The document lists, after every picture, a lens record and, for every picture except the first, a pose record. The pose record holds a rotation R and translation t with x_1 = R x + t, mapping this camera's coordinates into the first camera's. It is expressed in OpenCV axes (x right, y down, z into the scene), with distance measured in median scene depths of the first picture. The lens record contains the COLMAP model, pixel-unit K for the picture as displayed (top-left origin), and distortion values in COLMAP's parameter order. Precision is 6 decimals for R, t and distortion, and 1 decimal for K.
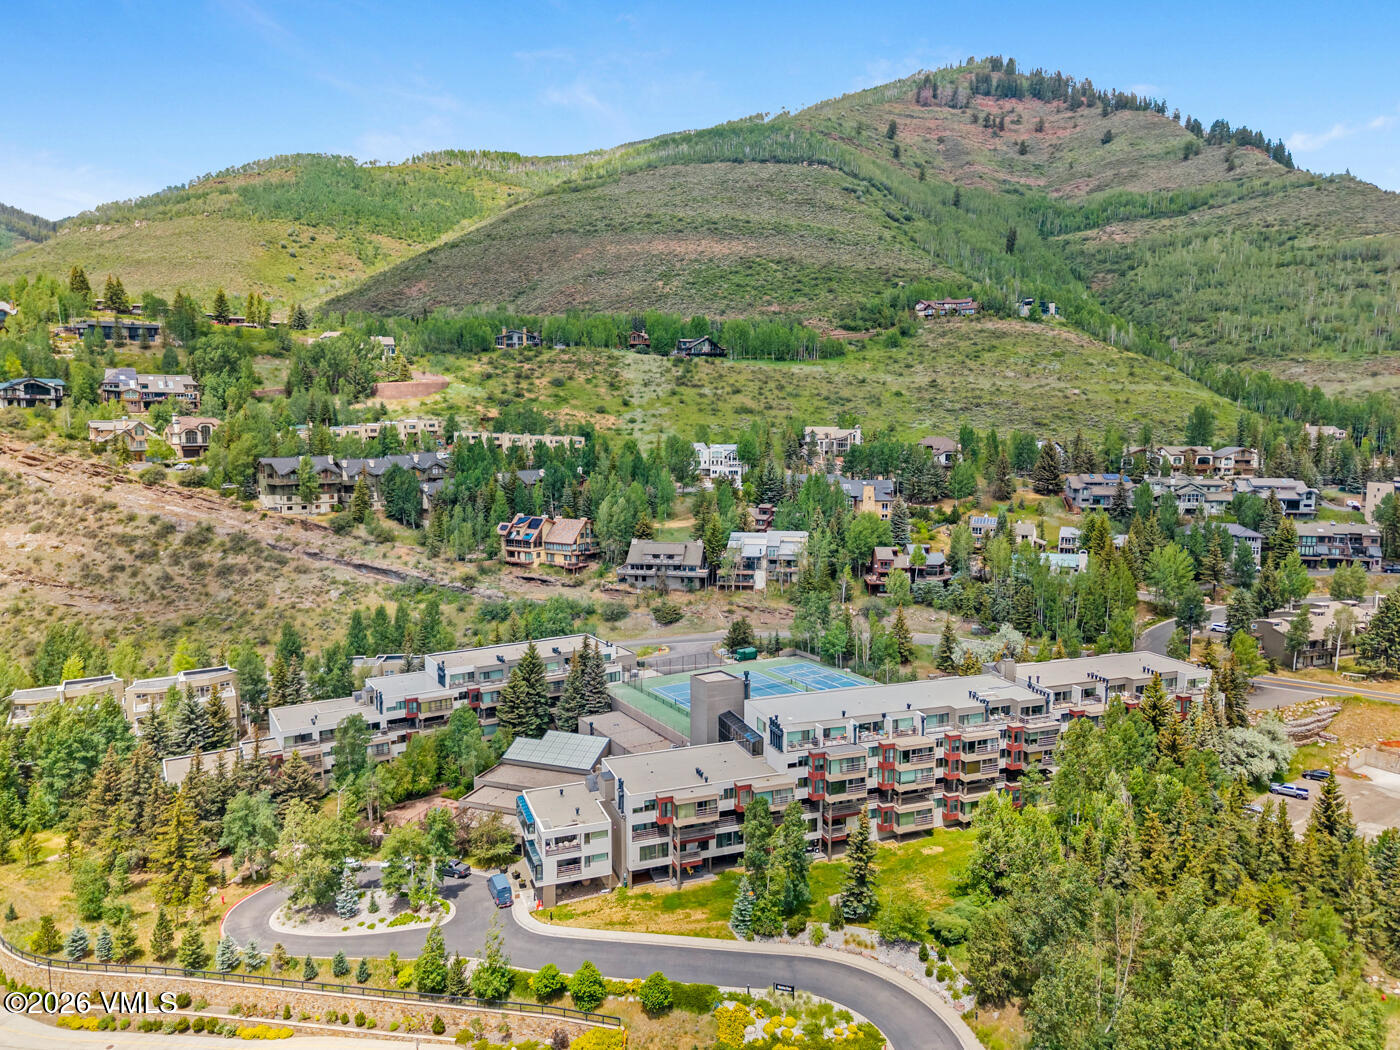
lens RADIAL K [[957.3, 0, 721.3], [0, 957.3, 525.6], [0, 0, 1]] dist [0.001353, 0.001372]
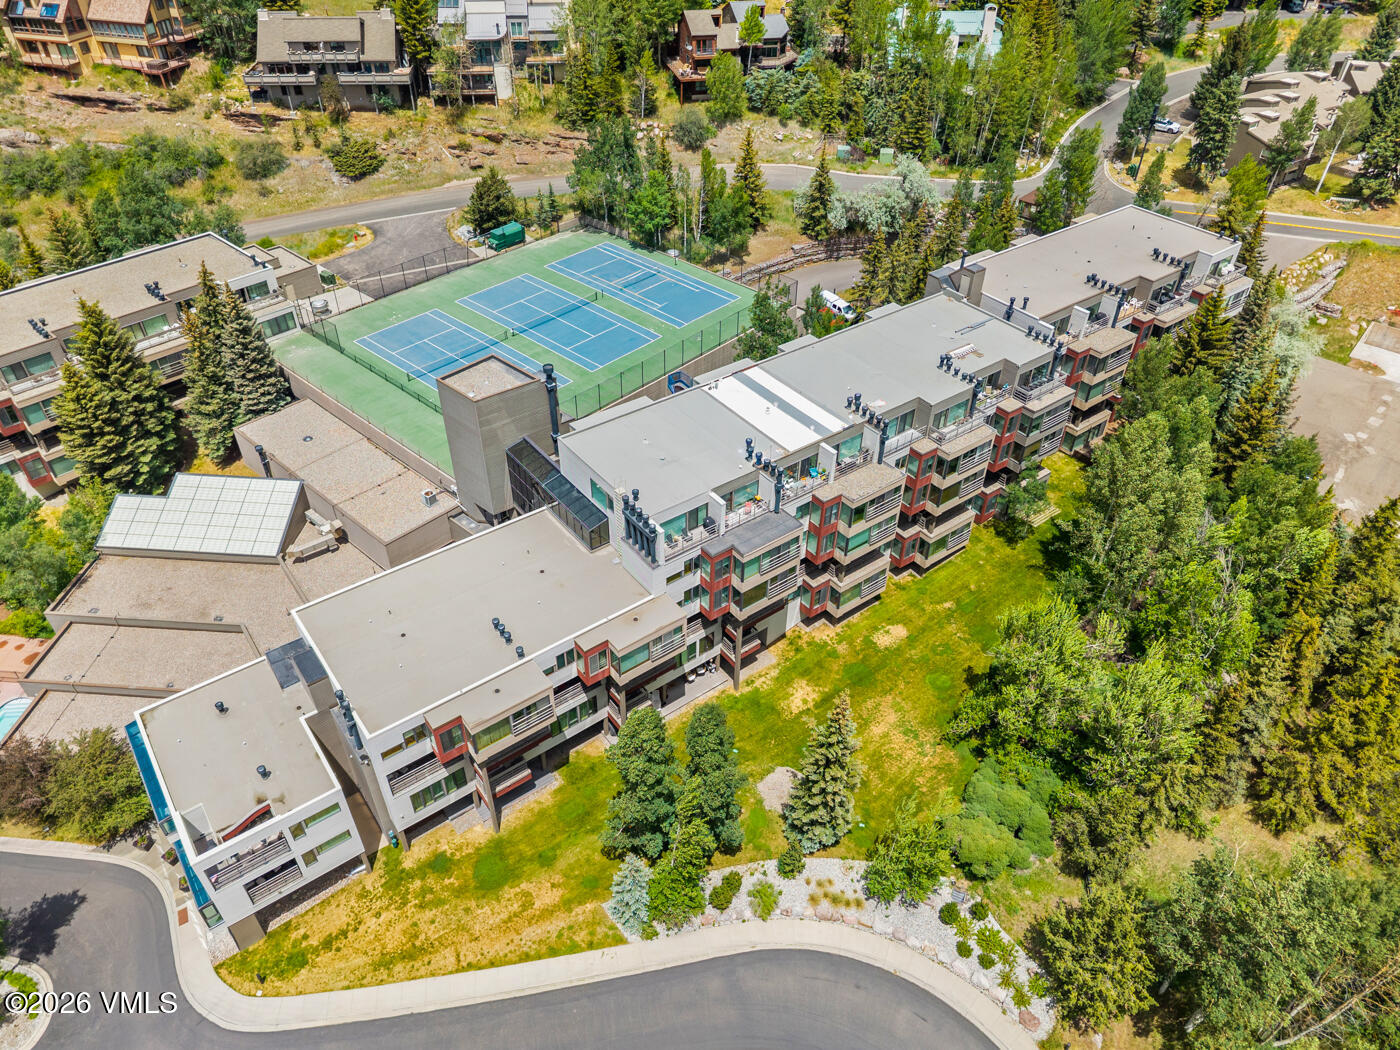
lens RADIAL K [[929.3, 0, 700.0], [0, 929.3, 525.0], [0, 0, 1]] dist [0.041218, -0.042075]
pose [[0.963805, -0.158386, 0.214459, -0.011114], [0.014165, 0.833689, 0.552052, -0.035952], [-0.266230, -0.529033, 0.805758, 0.360472]]
